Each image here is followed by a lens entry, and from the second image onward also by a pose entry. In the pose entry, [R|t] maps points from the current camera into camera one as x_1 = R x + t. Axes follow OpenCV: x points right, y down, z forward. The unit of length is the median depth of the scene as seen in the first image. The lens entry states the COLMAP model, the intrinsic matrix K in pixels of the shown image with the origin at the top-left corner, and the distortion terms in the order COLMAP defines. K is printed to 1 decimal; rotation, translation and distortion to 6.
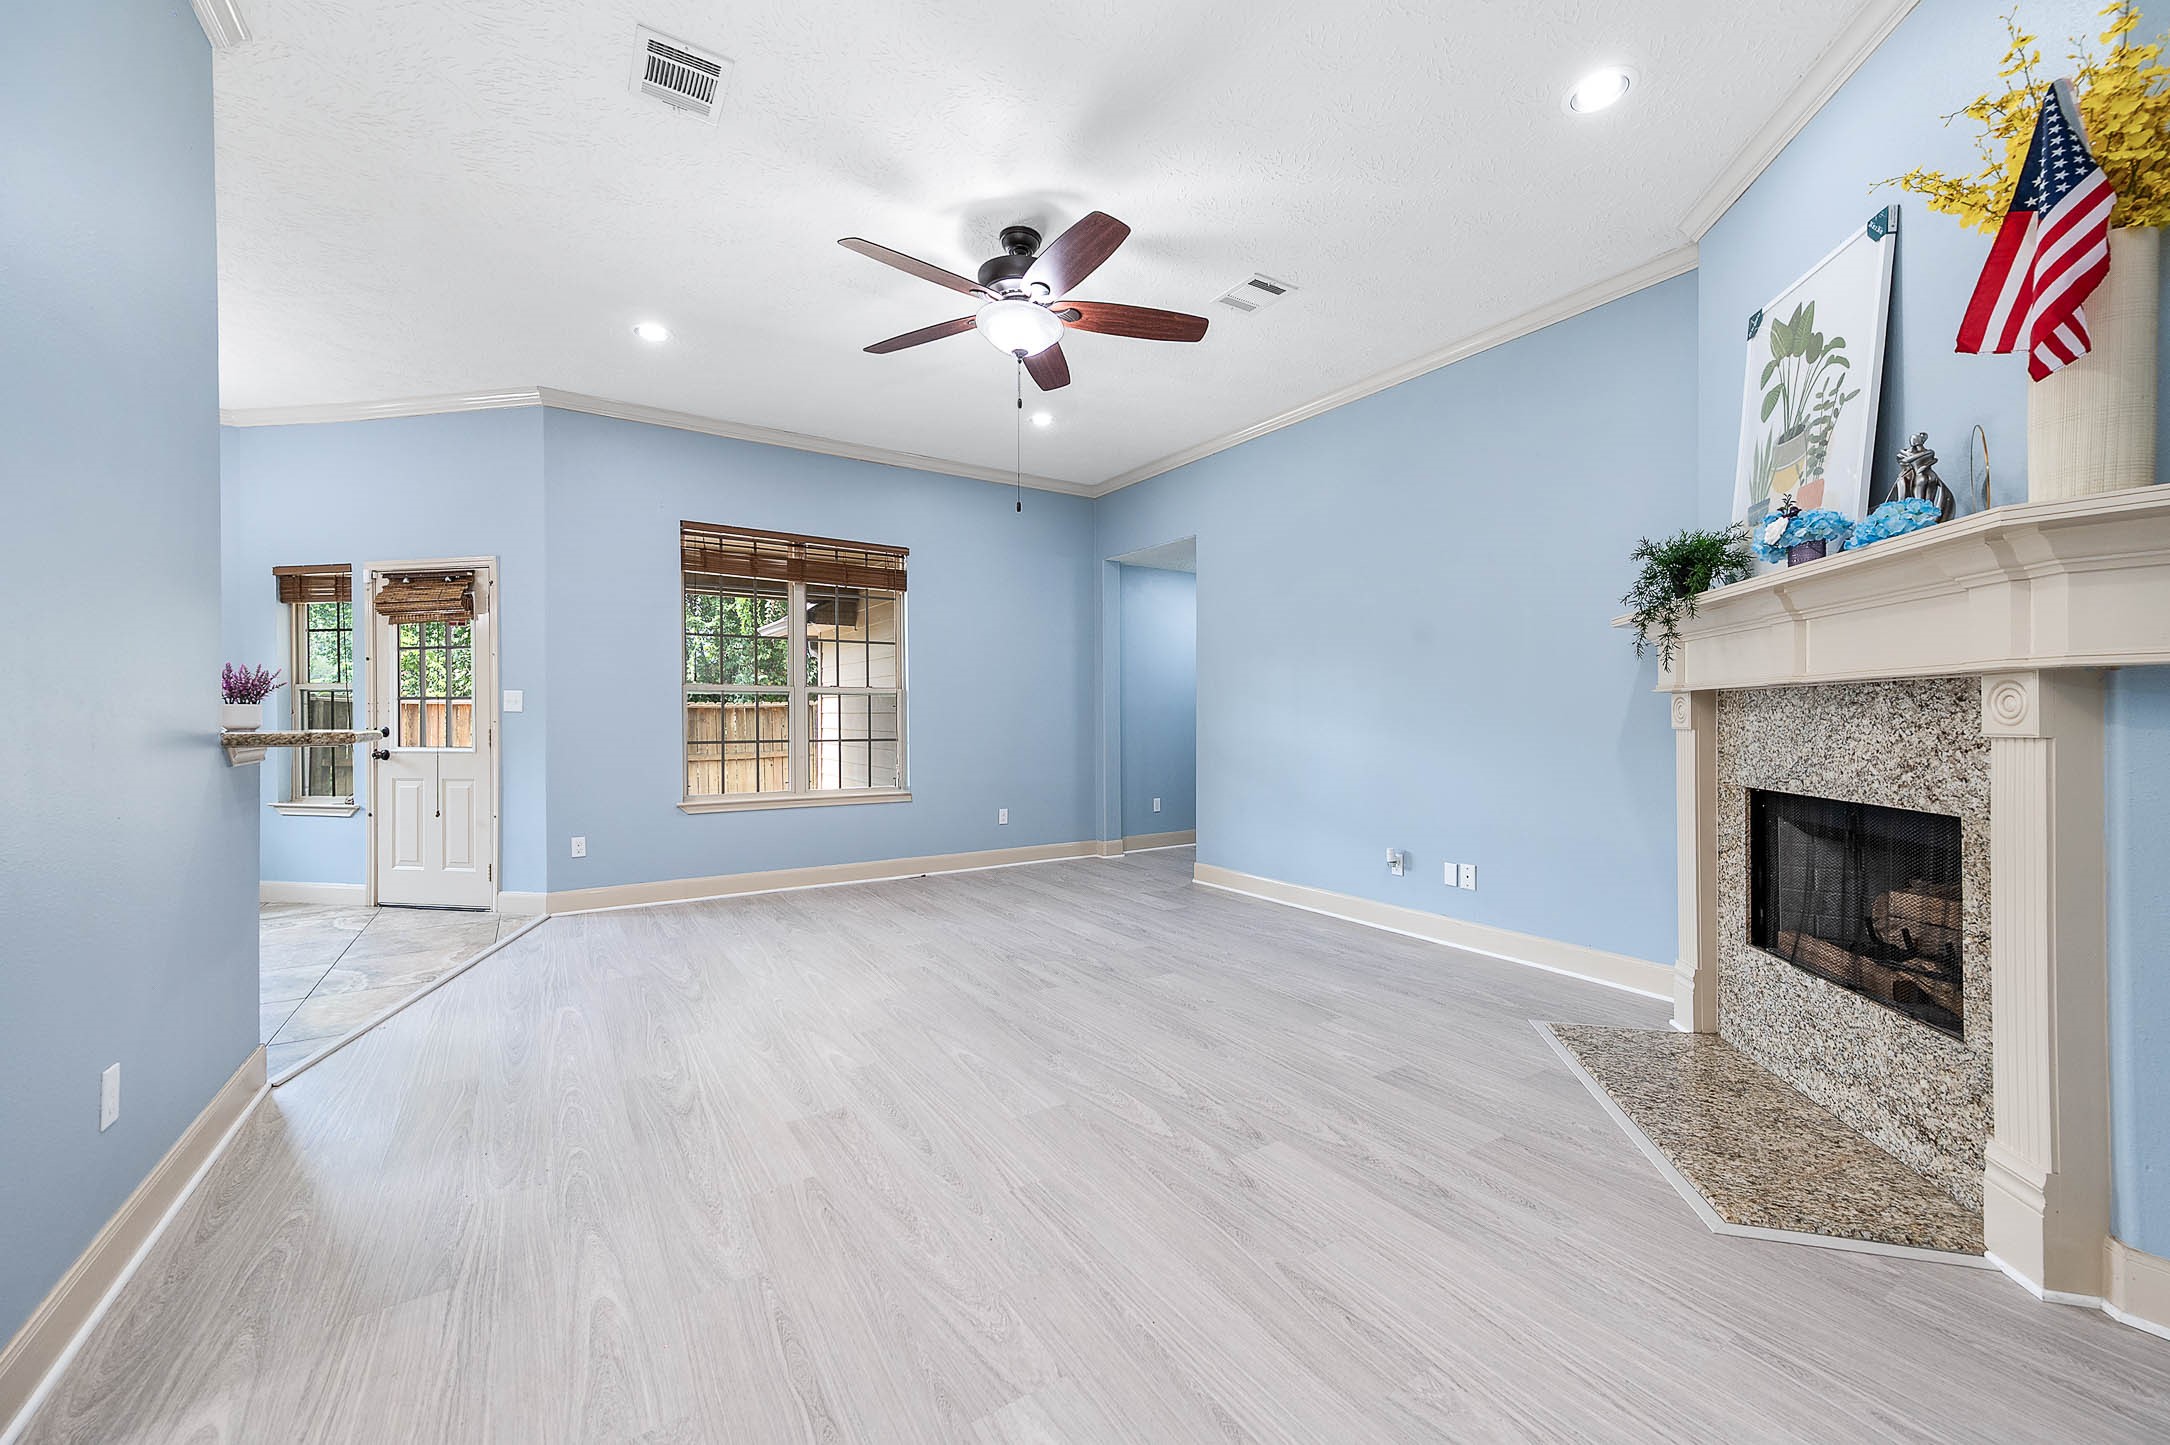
lens RADIAL K [[844.1, 0, 1084.9], [0, 844.1, 716.9], [0, 0, 1]] dist [0.011329, 0.000211]
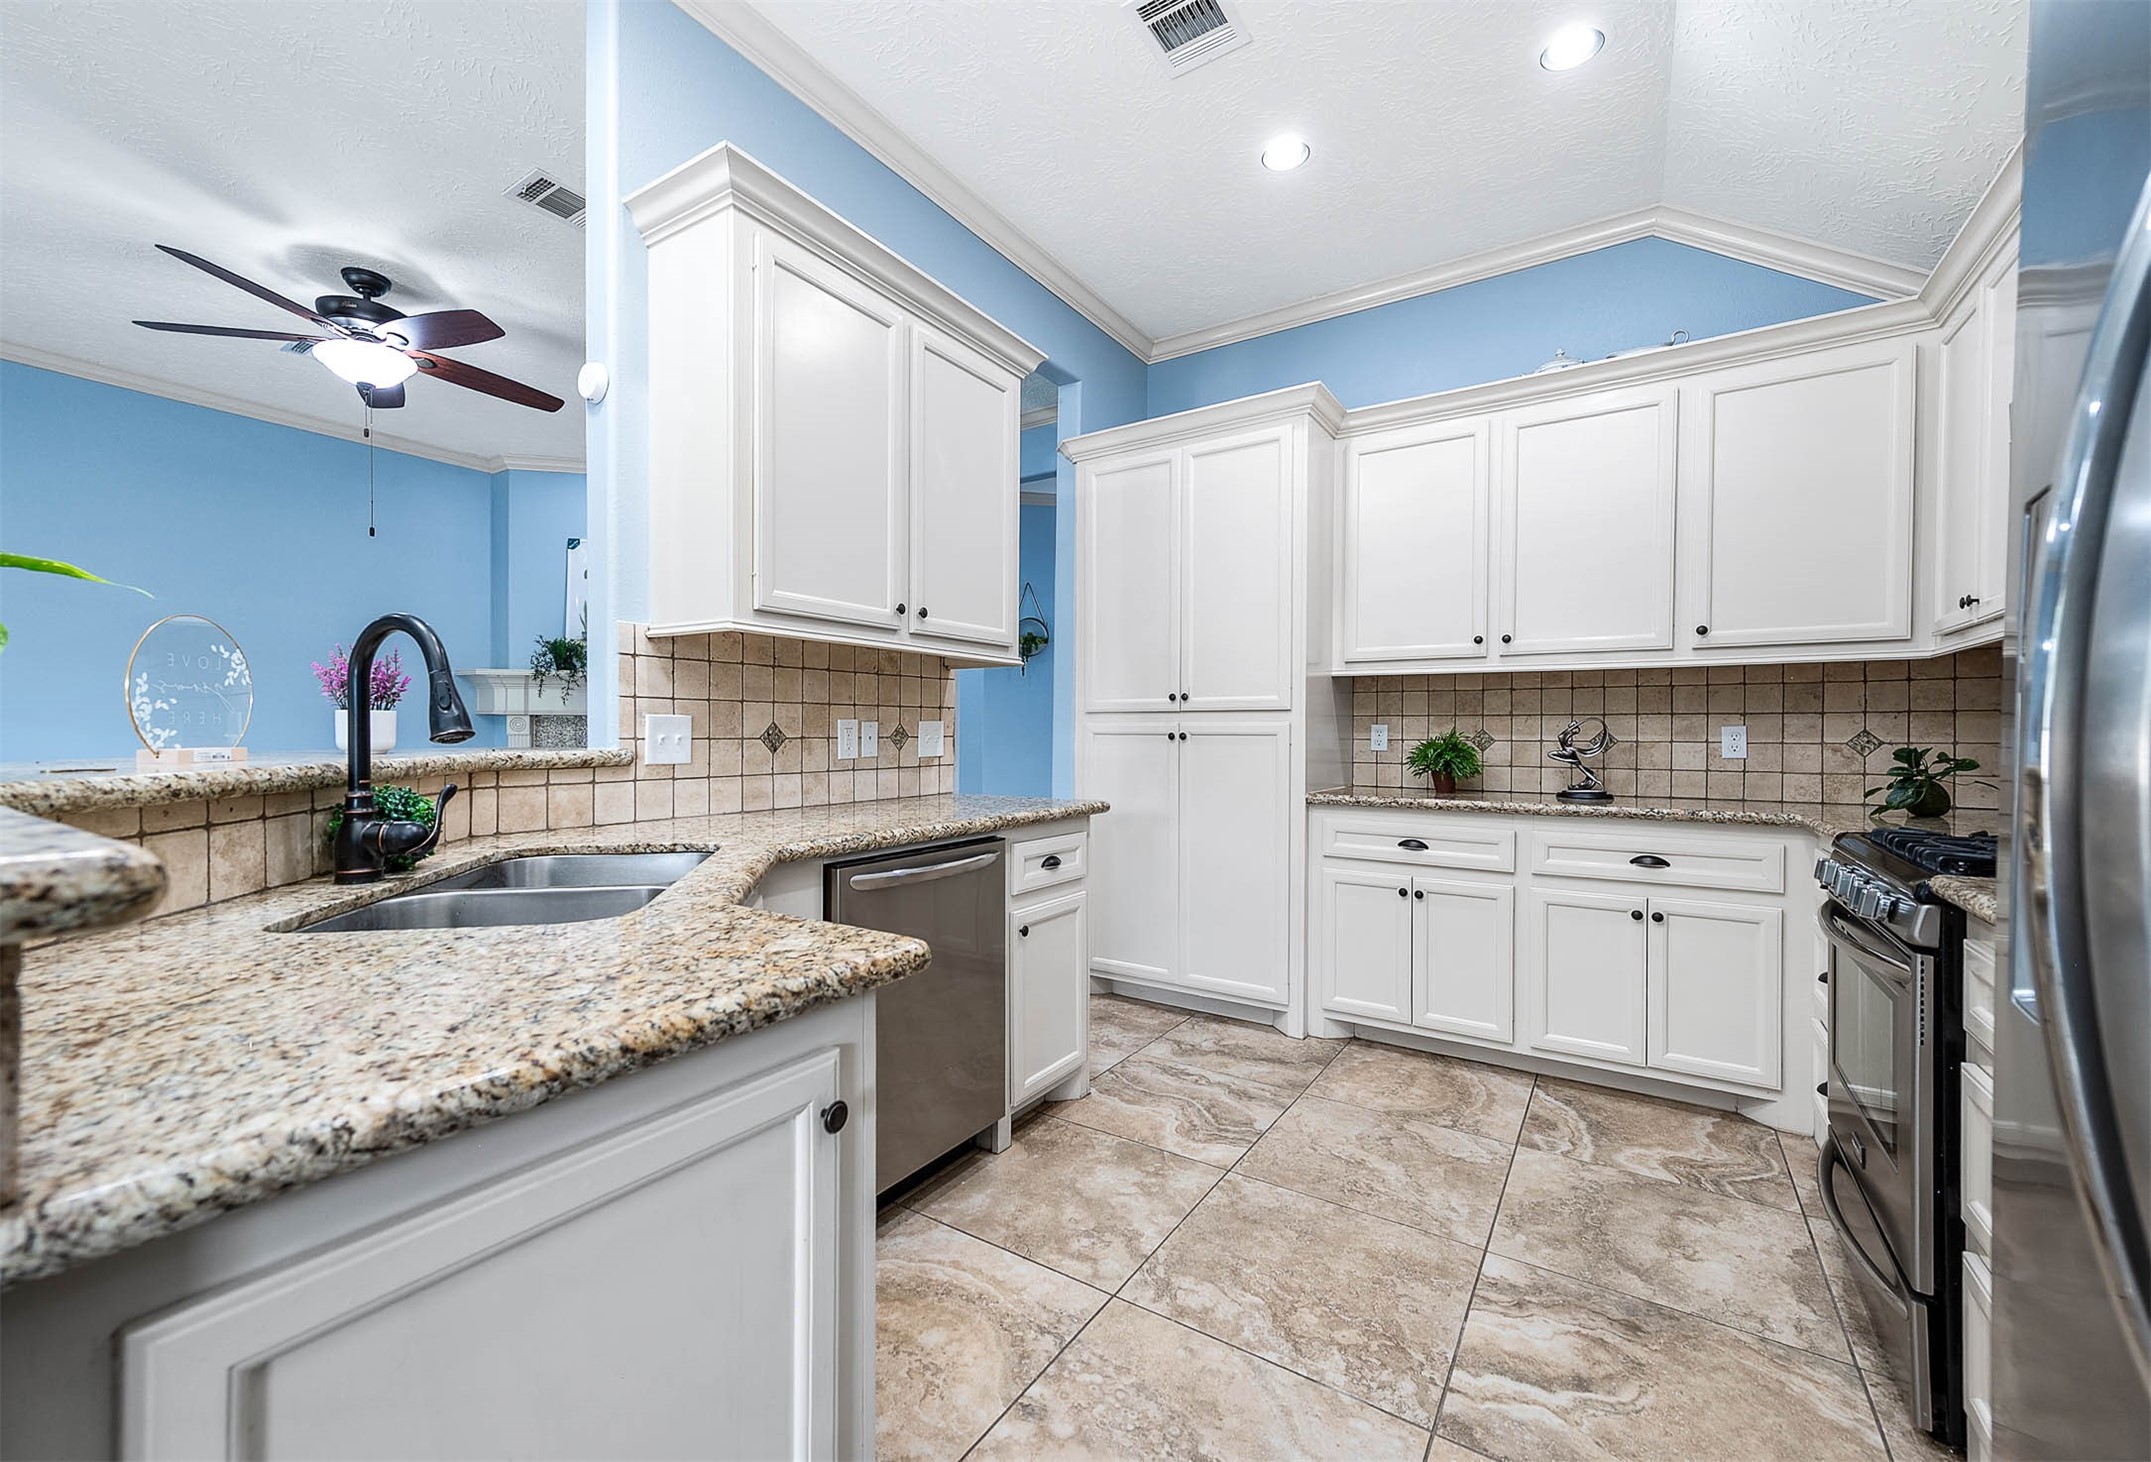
lens RADIAL K [[862.3, 0, 1053.0], [0, 862.3, 739.6], [0, 0, 1]] dist [0.011679, -0.000092]
pose [[-0.391986, -0.010964, 0.919906, -1.772855], [-0.004114, 0.999940, 0.010165, 0.000175], [-0.919962, 0.000200, -0.392008, 0.790628]]
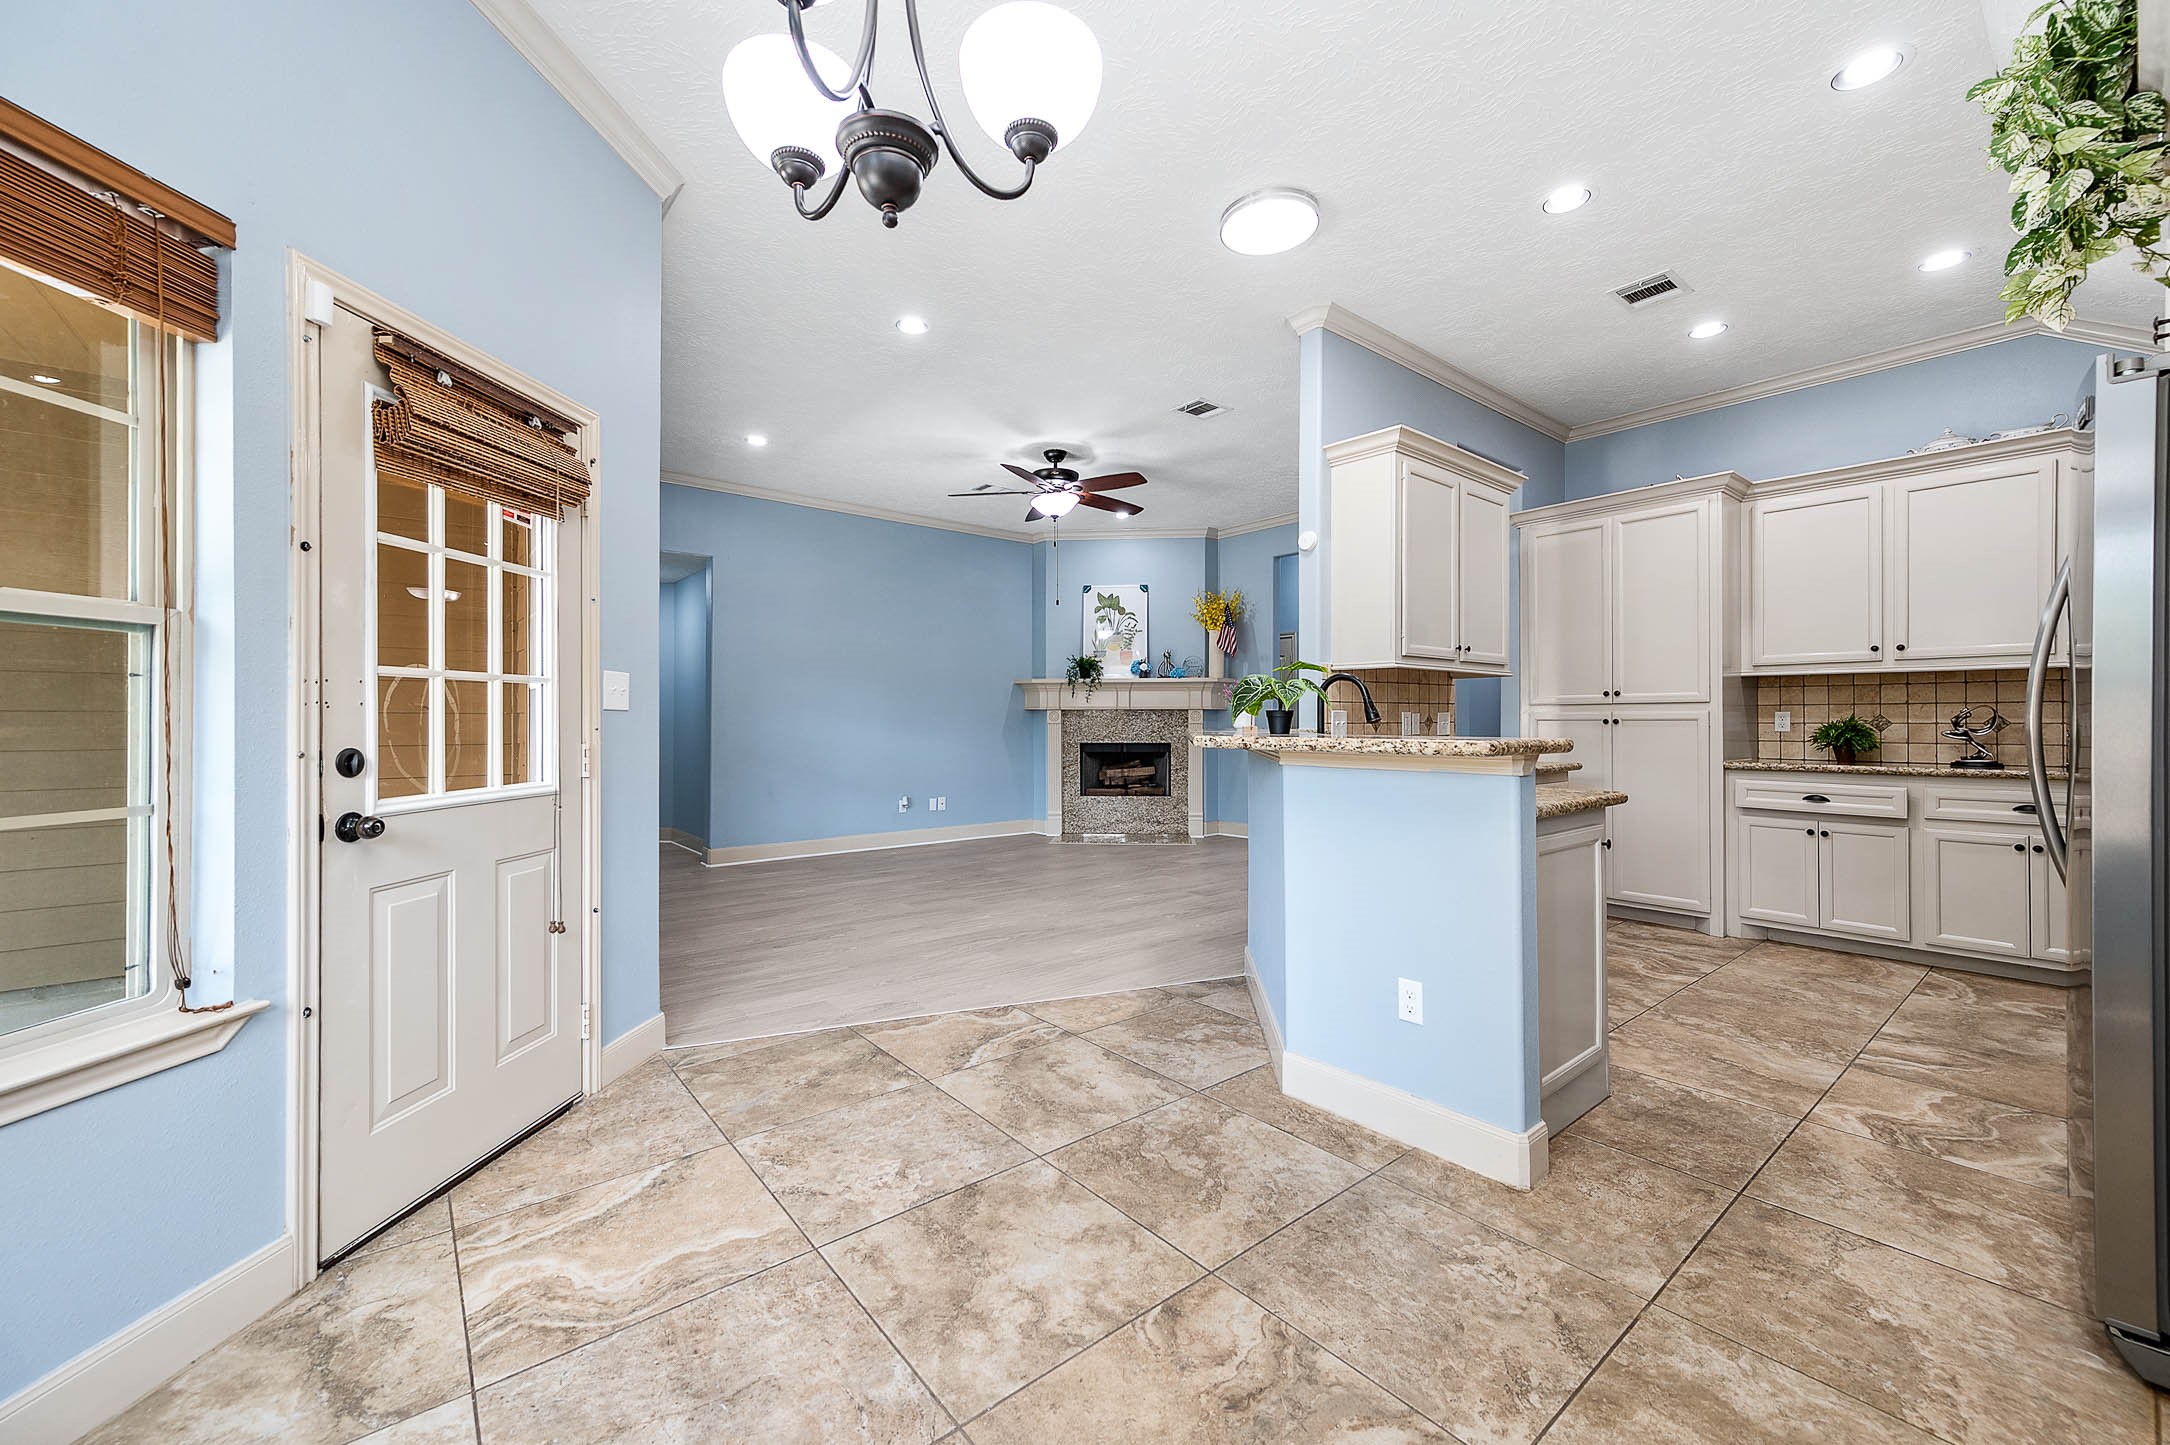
lens RADIAL K [[844.1, 0, 1084.9], [0, 844.1, 716.9], [0, 0, 1]] dist [0.011329, 0.000211]
pose [[-0.106345, 0.003447, 0.994323, -2.317085], [0.002327, 0.999992, -0.003218, 0.001460], [-0.994327, 0.001972, -0.106353, 1.405262]]
